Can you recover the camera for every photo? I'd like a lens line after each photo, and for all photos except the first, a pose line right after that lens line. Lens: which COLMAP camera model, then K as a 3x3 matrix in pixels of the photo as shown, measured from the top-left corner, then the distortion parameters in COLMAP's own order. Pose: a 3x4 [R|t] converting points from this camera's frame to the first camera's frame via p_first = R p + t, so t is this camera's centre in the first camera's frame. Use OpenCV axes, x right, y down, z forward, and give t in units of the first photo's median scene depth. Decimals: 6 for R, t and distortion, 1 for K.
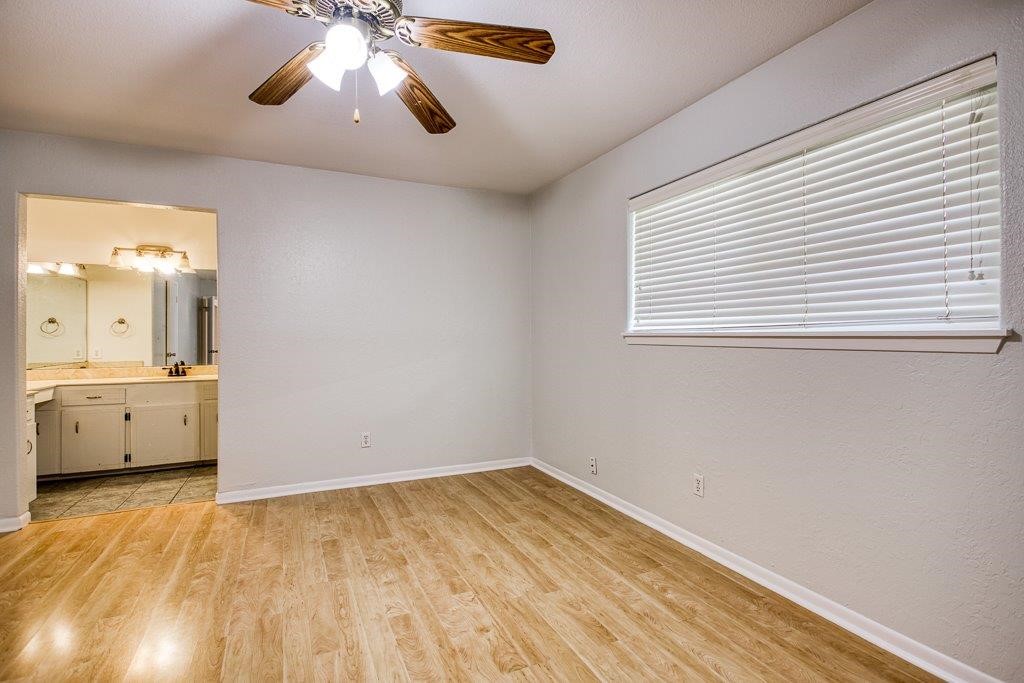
lens RADIAL K [[487.8, 0, 512.0], [0, 487.8, 341.5], [0, 0, 1]] dist [-0.000846, 0.000070]
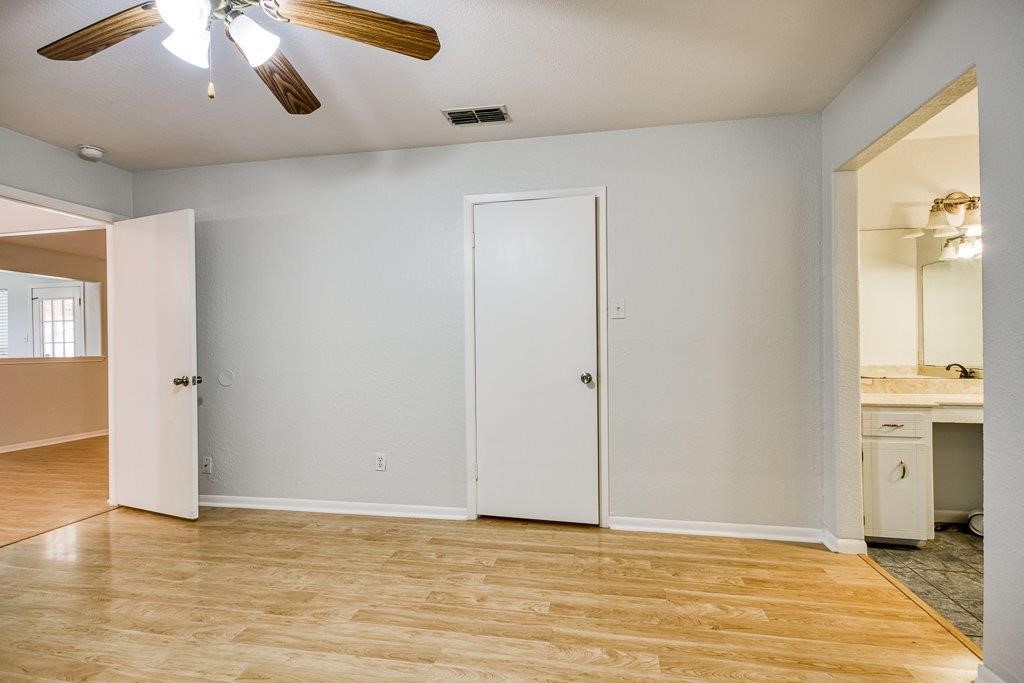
lens RADIAL K [[487.8, 0, 512.0], [0, 487.8, 341.5], [0, 0, 1]] dist [-0.000846, 0.000070]
pose [[-0.584342, 0.007441, -0.811473, 0.041736], [0.005791, 0.999971, 0.004999, -0.002825], [0.811487, -0.001778, -0.584368, 1.031350]]
